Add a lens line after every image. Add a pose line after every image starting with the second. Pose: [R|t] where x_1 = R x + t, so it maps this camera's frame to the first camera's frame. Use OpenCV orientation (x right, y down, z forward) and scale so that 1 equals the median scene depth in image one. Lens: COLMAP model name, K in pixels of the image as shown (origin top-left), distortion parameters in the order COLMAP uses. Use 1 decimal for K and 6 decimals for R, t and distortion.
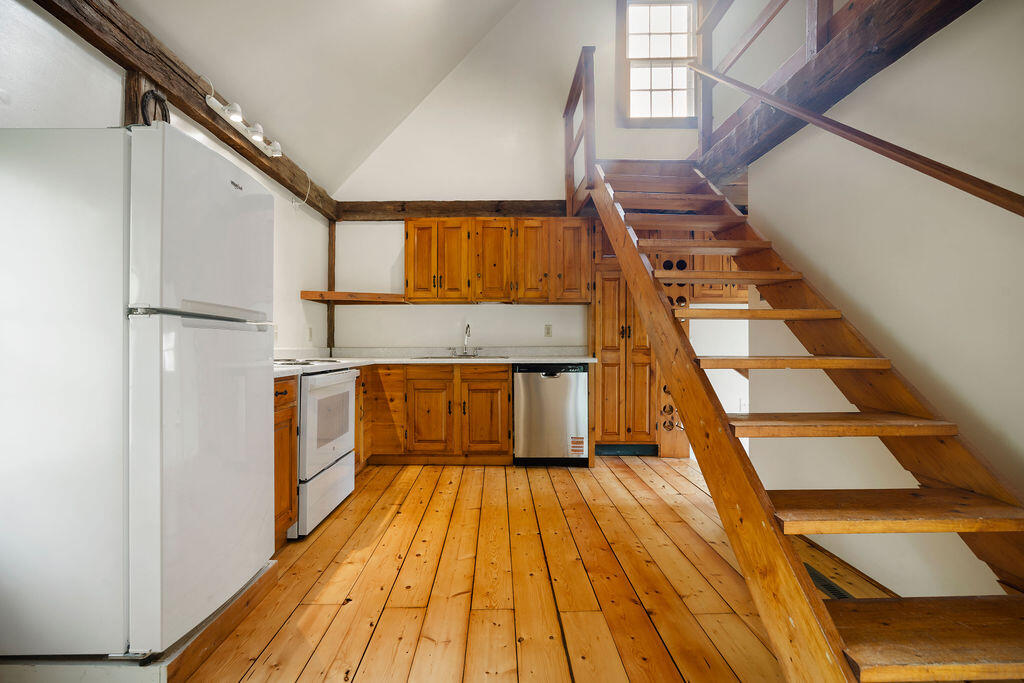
lens RADIAL K [[445.6, 0, 512.1], [0, 445.6, 344.1], [0, 0, 1]] dist [0.003196, 0.001399]
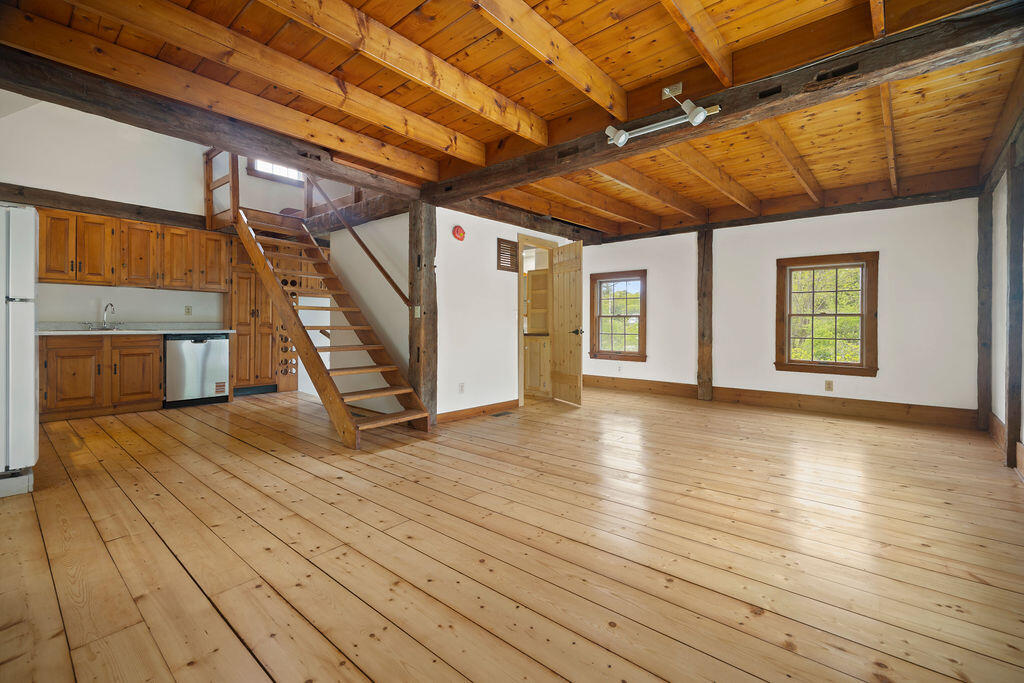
lens RADIAL K [[419.8, 0, 521.1], [0, 419.8, 326.8], [0, 0, 1]] dist [-0.001233, -0.000341]
pose [[0.641349, 0.001584, 0.767248, -0.275039], [-0.007430, 0.999964, 0.004147, 0.007683], [-0.767213, -0.008360, 0.641338, -0.651102]]
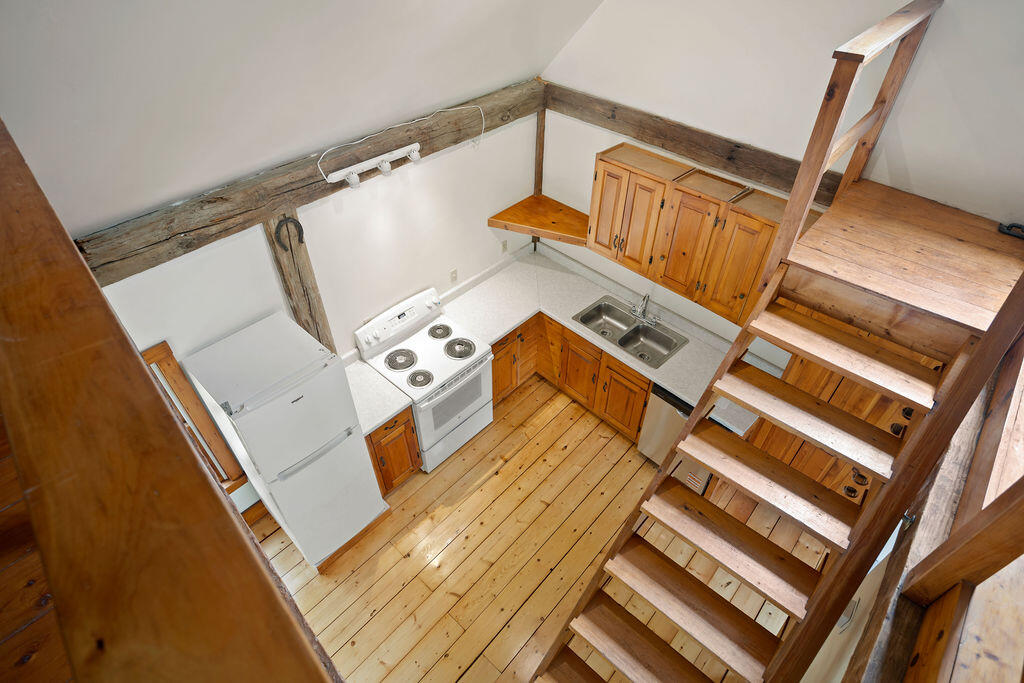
lens RADIAL K [[534.0, 0, 512.8], [0, 534.0, 342.5], [0, 0, 1]] dist [-0.002285, -0.000249]
pose [[0.718284, 0.469831, -0.513154, 0.293329], [0.001502, 0.736506, 0.676429, -0.698599], [0.695748, -0.486640, 0.528315, 0.272590]]
